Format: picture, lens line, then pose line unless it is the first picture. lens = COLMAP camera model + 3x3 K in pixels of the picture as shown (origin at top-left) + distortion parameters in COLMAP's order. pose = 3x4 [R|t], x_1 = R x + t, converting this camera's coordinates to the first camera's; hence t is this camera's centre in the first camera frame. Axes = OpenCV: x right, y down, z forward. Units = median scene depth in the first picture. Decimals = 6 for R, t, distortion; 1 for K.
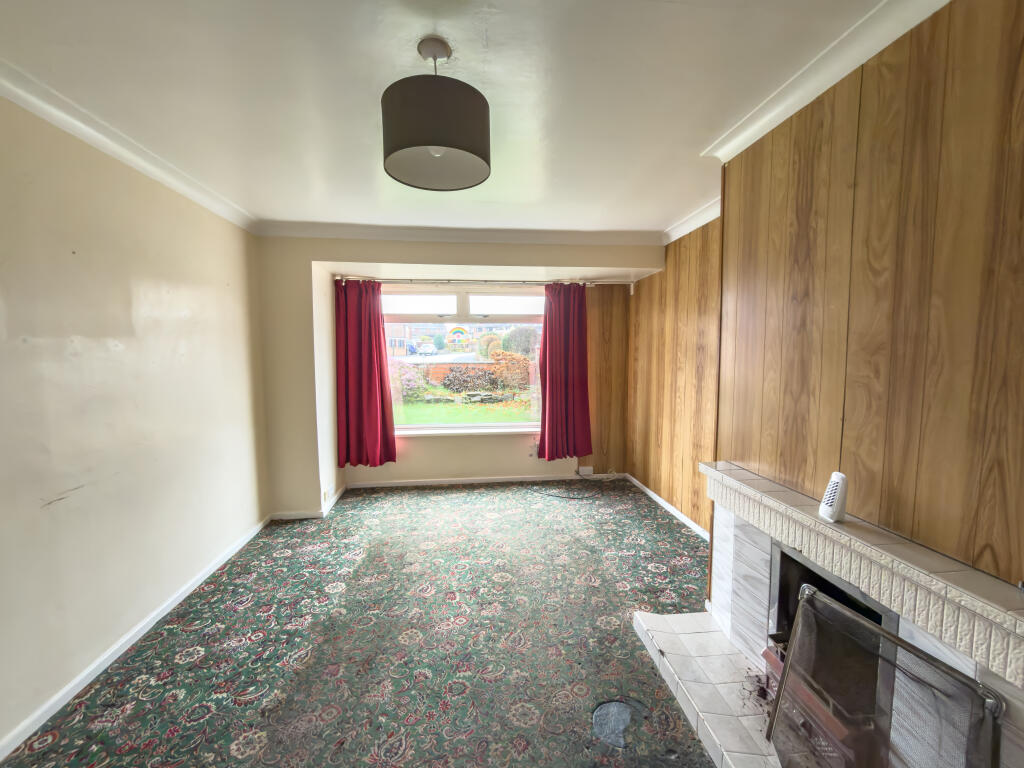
lens RADIAL K [[416.4, 0, 515.5], [0, 416.4, 385.6], [0, 0, 1]] dist [-0.001374, -0.000419]
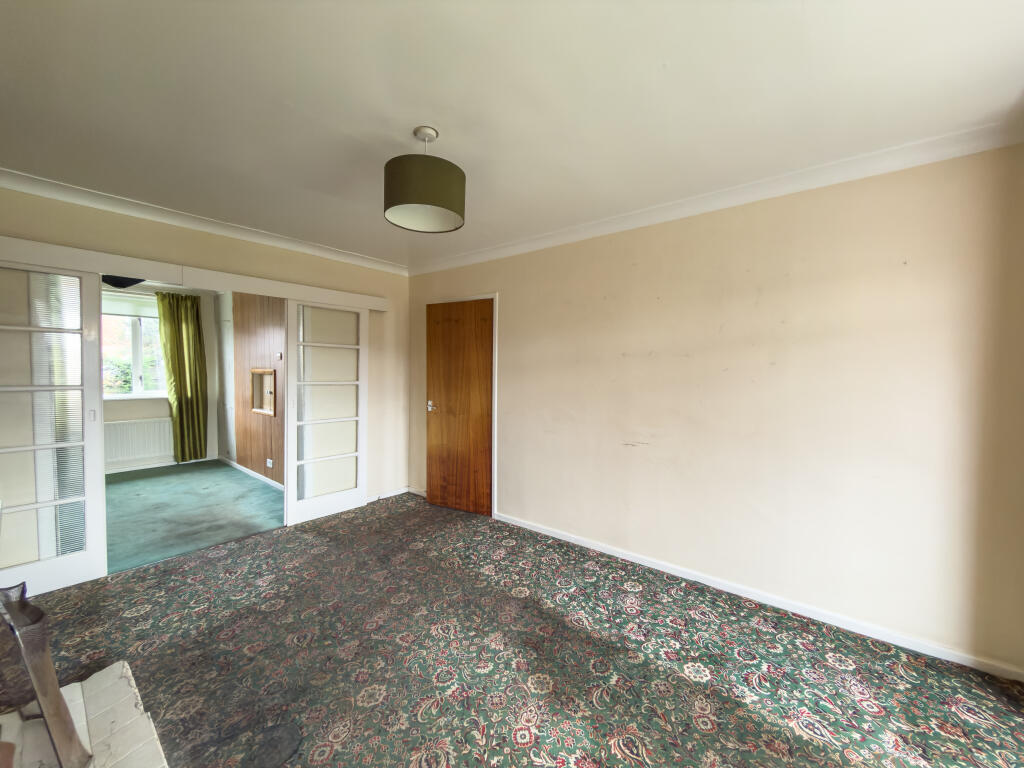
lens RADIAL K [[416.4, 0, 515.5], [0, 416.4, 385.6], [0, 0, 1]] dist [-0.001374, -0.000419]
pose [[-0.721577, 0.025372, -0.691869, 0.219689], [-0.063765, 0.992645, 0.102905, -0.058225], [0.689391, 0.118371, -0.714653, 0.898931]]
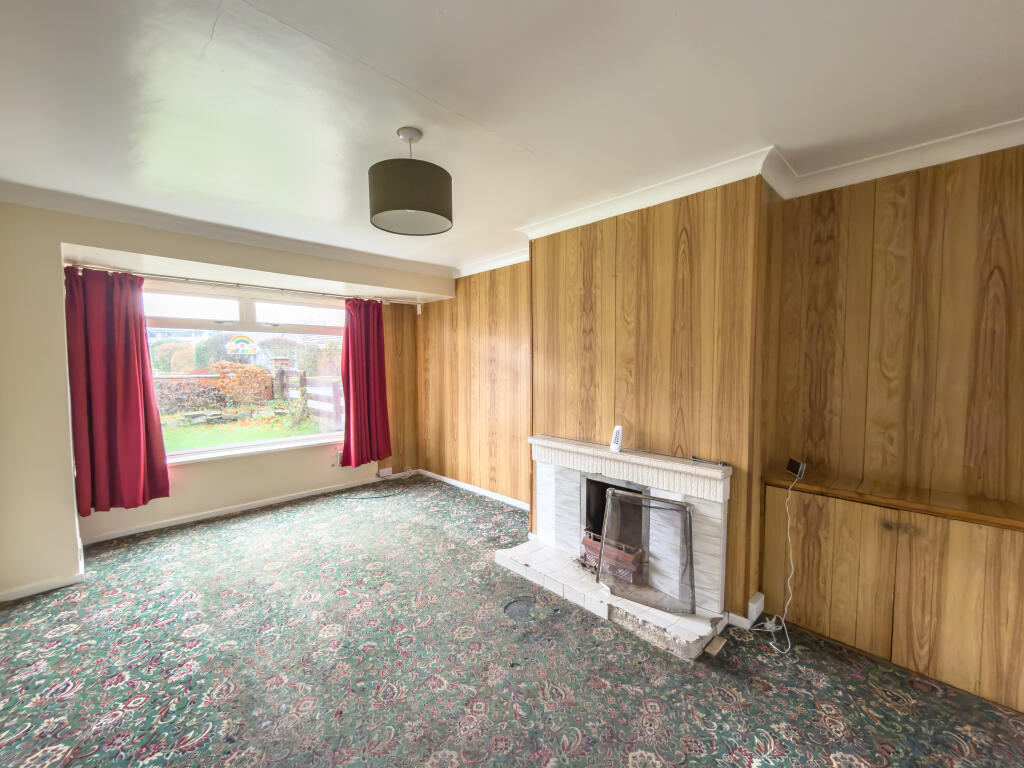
lens RADIAL K [[410.9, 0, 510.3], [0, 410.9, 386.1], [0, 0, 1]] dist [0.000233, -0.000142]
pose [[0.791519, -0.032480, 0.610281, -0.302643], [0.049238, 0.998730, -0.010707, 0.009628], [-0.609158, 0.038524, 0.792113, -0.078126]]
